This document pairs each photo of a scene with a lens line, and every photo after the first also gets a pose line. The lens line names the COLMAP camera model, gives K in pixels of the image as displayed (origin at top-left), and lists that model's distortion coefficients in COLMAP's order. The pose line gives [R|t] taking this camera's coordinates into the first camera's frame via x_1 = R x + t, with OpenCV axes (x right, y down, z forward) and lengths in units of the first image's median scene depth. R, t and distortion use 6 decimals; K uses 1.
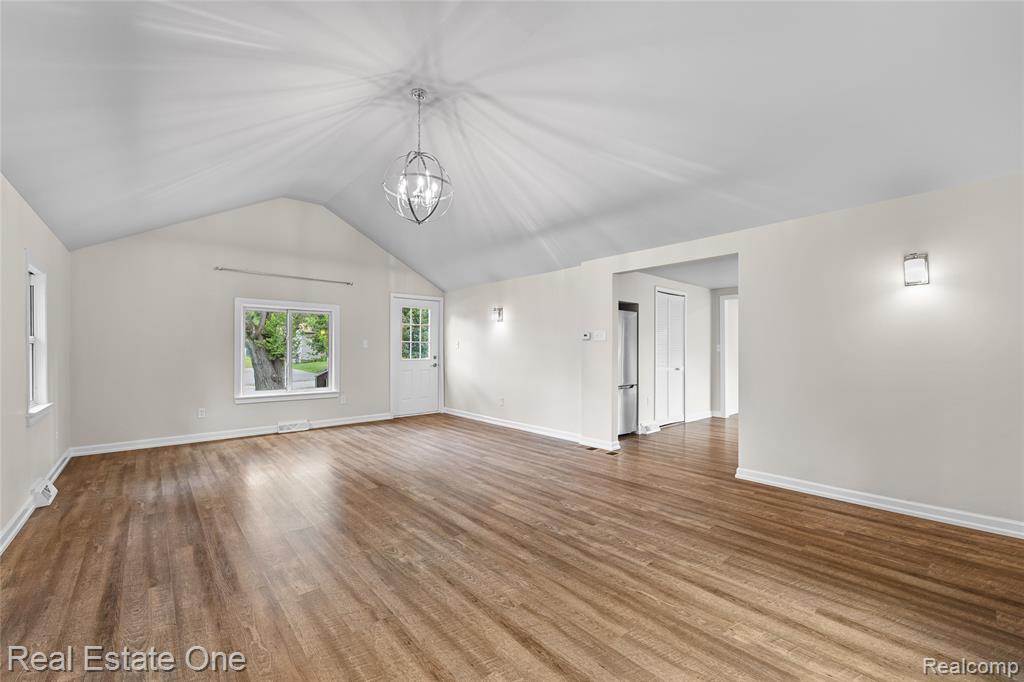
lens RADIAL K [[425.8, 0, 510.0], [0, 425.8, 344.6], [0, 0, 1]] dist [-0.002786, -0.000082]
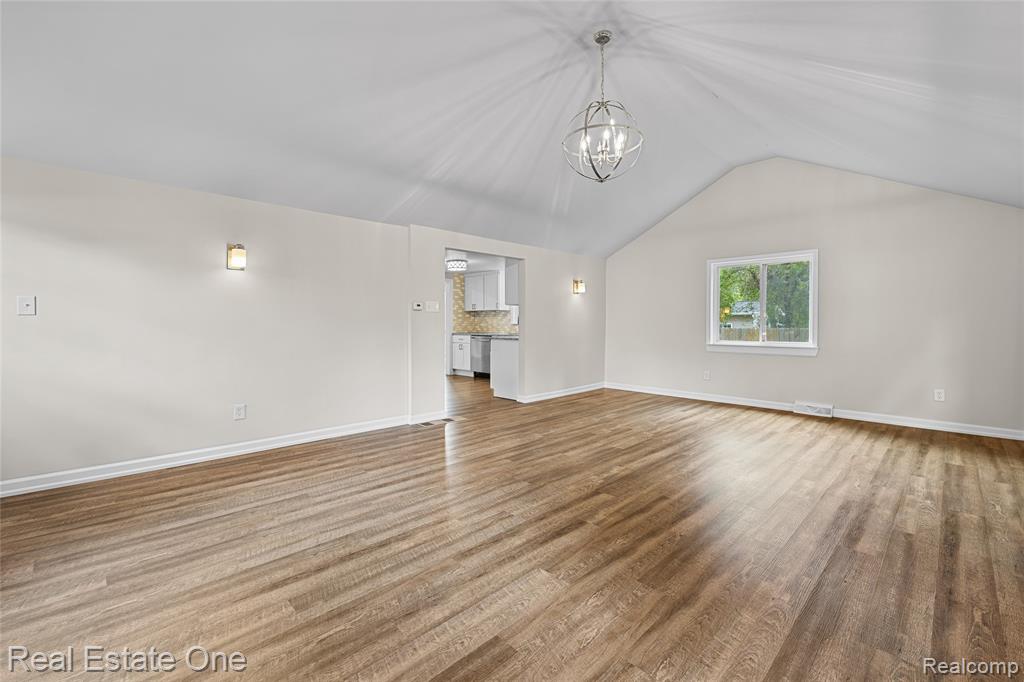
lens RADIAL K [[425.8, 0, 510.7], [0, 425.8, 331.1], [0, 0, 1]] dist [-0.002786, -0.000082]
pose [[-0.056576, -0.022694, 0.998140, -1.267126], [-0.009751, 0.999707, 0.022177, 0.018936], [-0.998351, -0.008478, -0.056781, 1.424077]]
